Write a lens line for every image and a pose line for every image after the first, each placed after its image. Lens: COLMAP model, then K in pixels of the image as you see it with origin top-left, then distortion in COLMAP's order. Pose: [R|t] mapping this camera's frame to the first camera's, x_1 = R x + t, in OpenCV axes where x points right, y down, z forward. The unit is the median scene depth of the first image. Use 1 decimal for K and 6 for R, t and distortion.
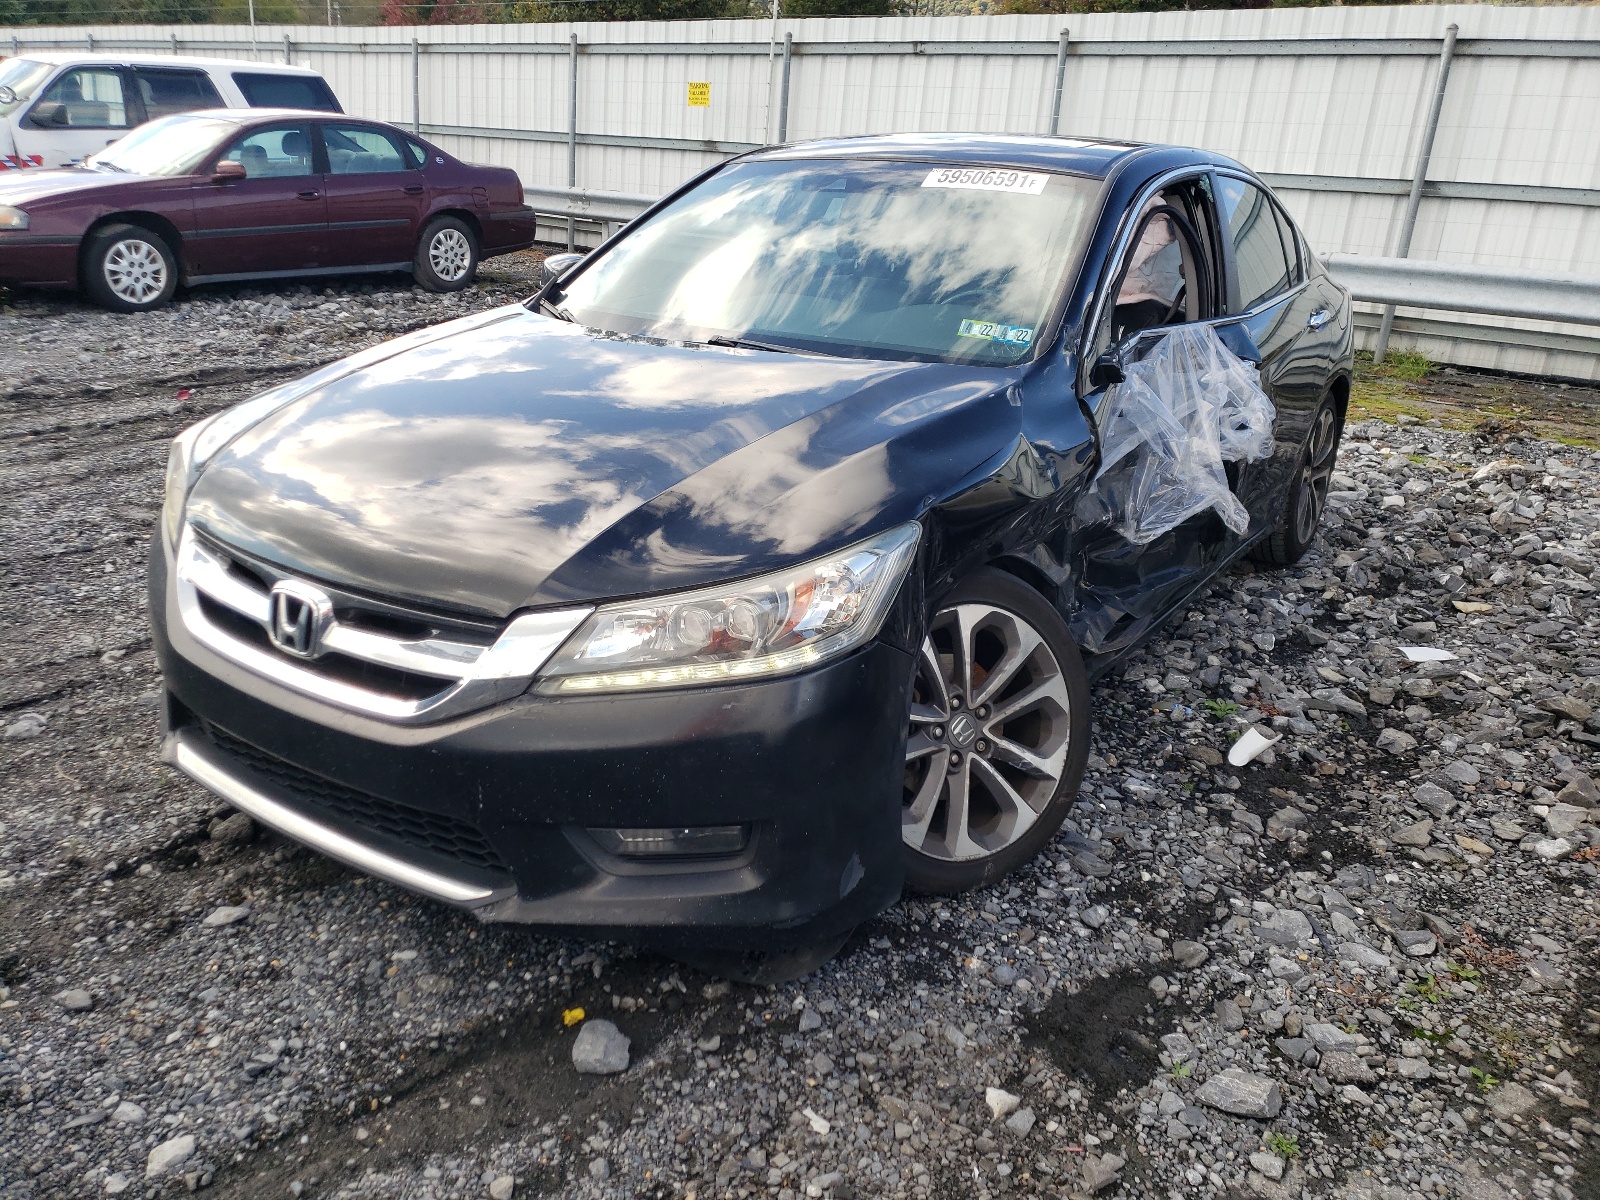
lens RADIAL K [[1257.4, 0, 800.0], [0, 1257.4, 600.0], [0, 0, 1]] dist [0.011086, 0.005763]
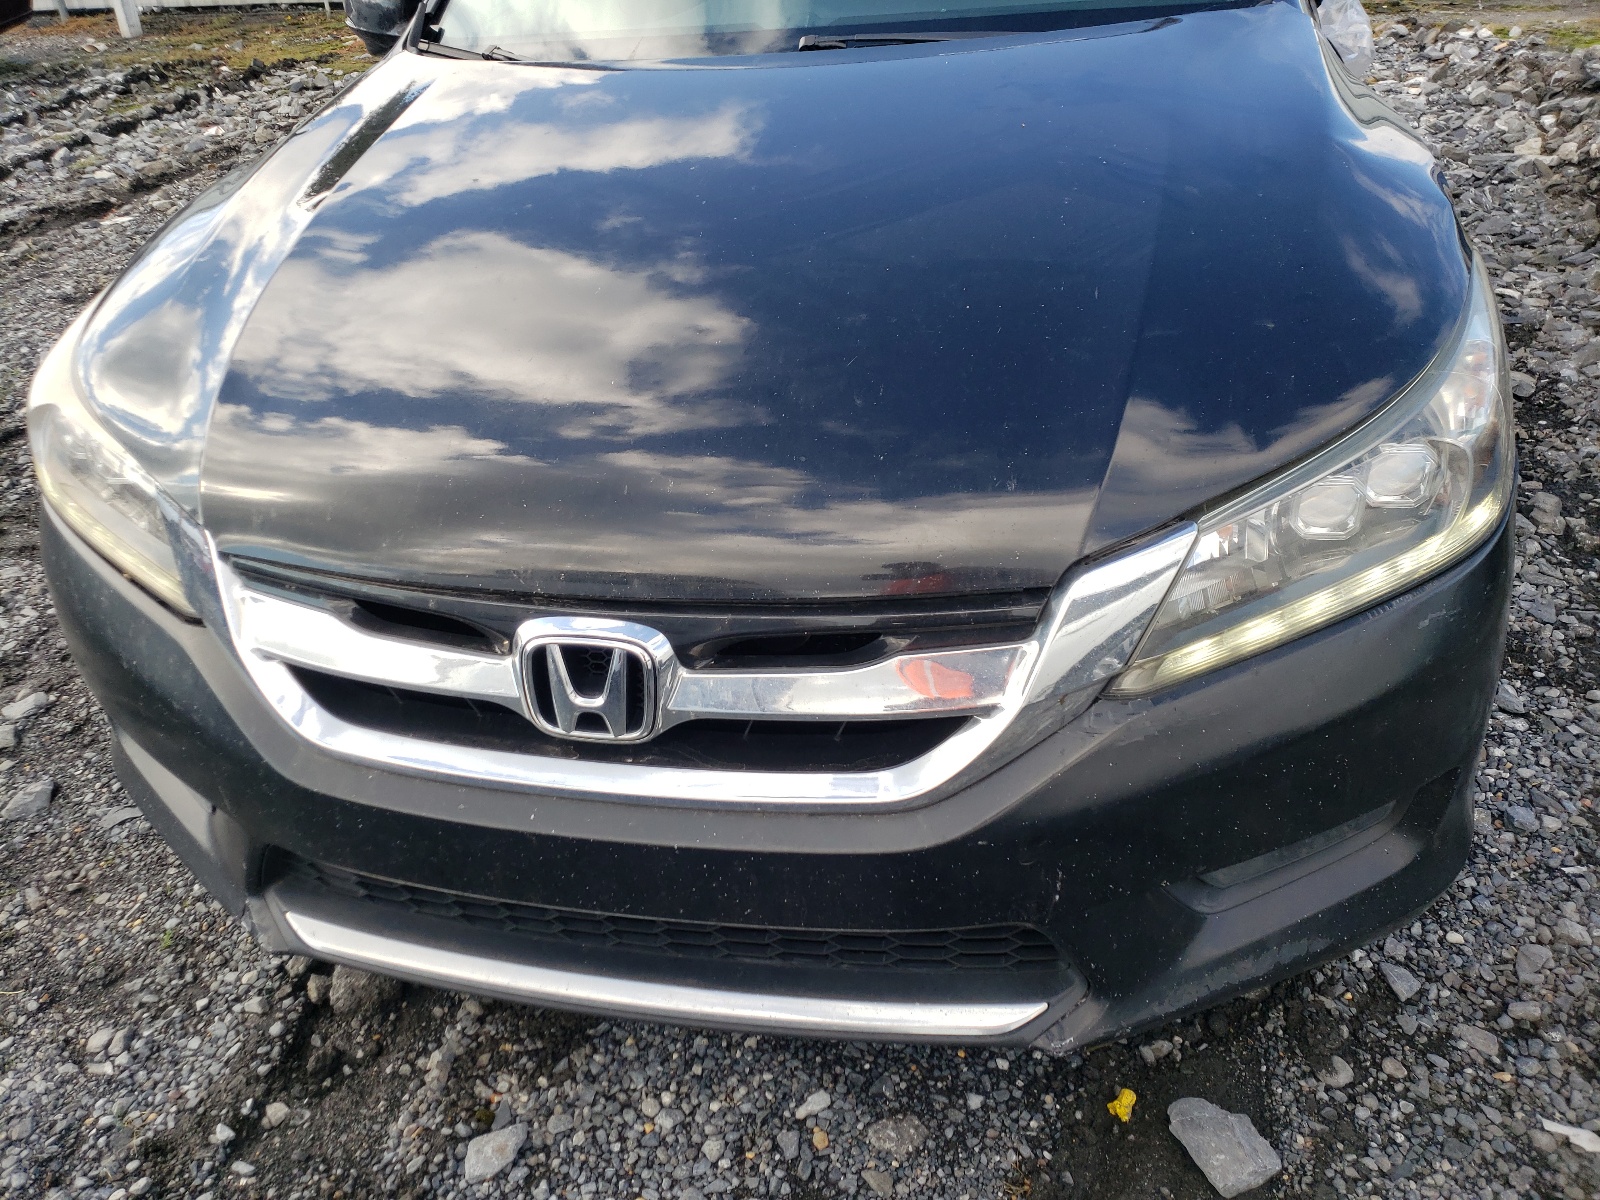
lens RADIAL K [[1257.4, 0, 800.0], [0, 1257.4, 600.0], [0, 0, 1]] dist [0.011086, 0.005763]
pose [[0.926497, -0.286599, 0.243853, -0.373092], [0.229463, 0.943890, 0.237525, -0.104234], [-0.298245, -0.164110, 0.940275, 0.411429]]
